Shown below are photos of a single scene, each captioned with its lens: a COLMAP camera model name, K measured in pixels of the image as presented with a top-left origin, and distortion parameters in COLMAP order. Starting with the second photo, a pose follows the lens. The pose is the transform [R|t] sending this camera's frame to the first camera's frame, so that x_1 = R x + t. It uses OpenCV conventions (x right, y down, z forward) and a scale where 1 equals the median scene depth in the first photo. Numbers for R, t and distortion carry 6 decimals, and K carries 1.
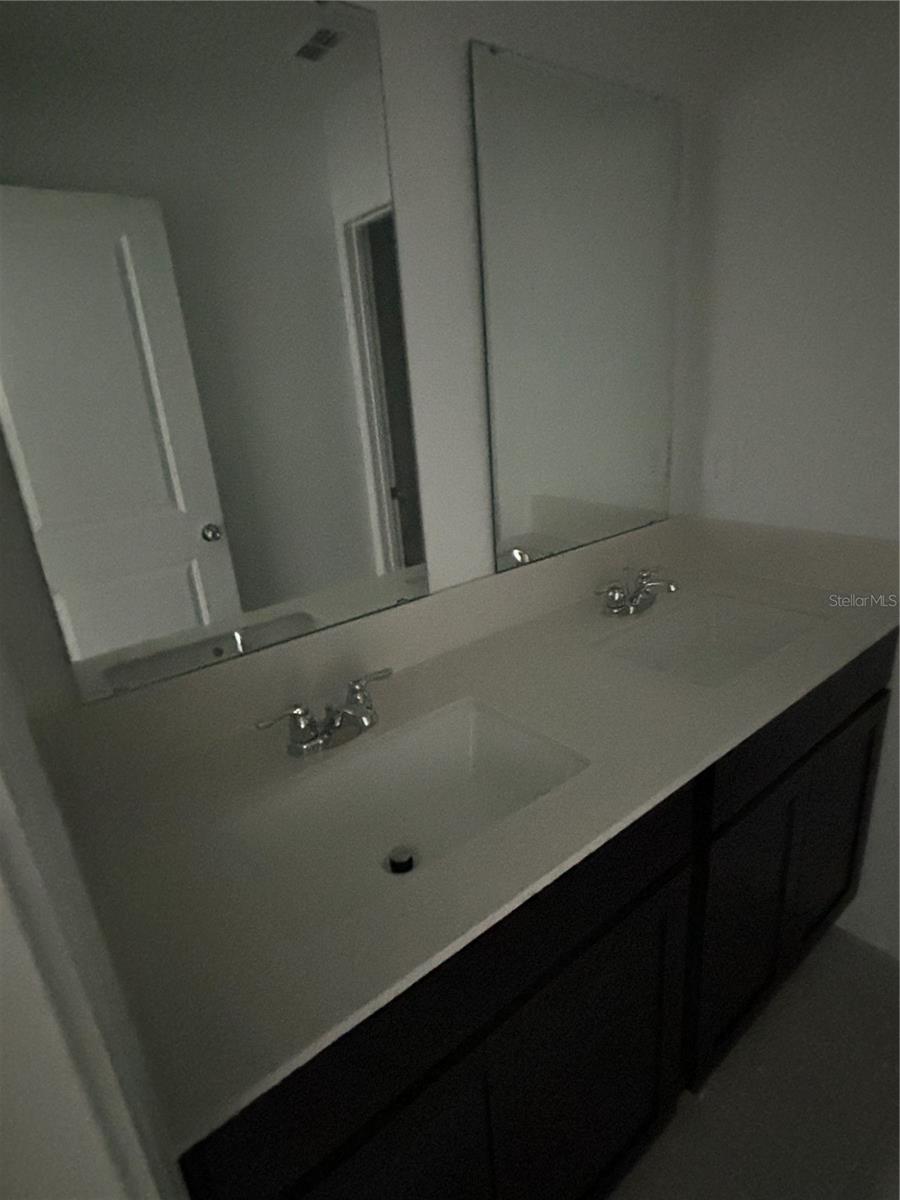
lens RADIAL K [[631.2, 0, 450.0], [0, 631.2, 600.0], [0, 0, 1]] dist [0.000402, -0.000661]
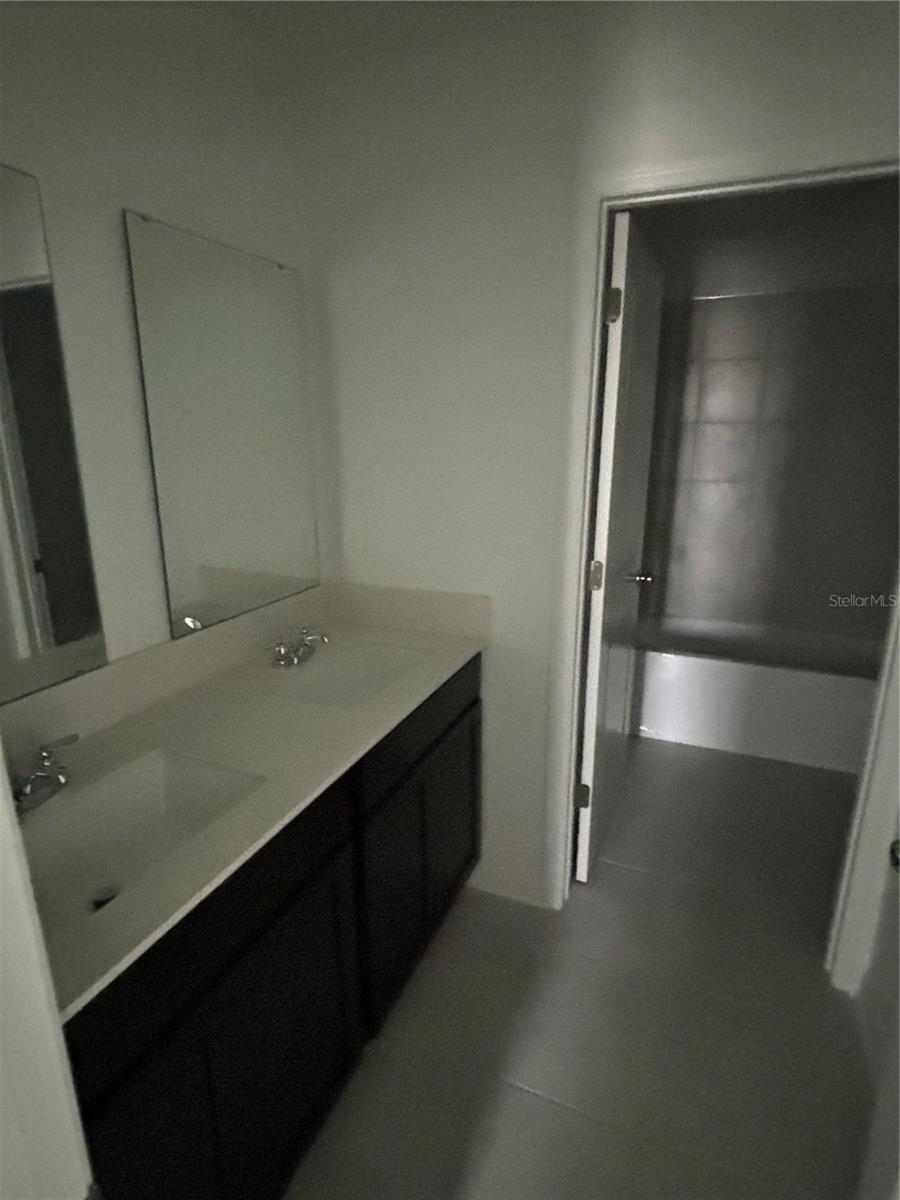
lens RADIAL K [[631.2, 0, 450.0], [0, 631.2, 600.0], [0, 0, 1]] dist [0.000402, -0.000661]
pose [[0.871239, -0.052917, 0.487998, -0.040321], [0.100301, 0.992388, -0.071460, 0.017000], [-0.480502, 0.111205, 0.869915, -0.214481]]
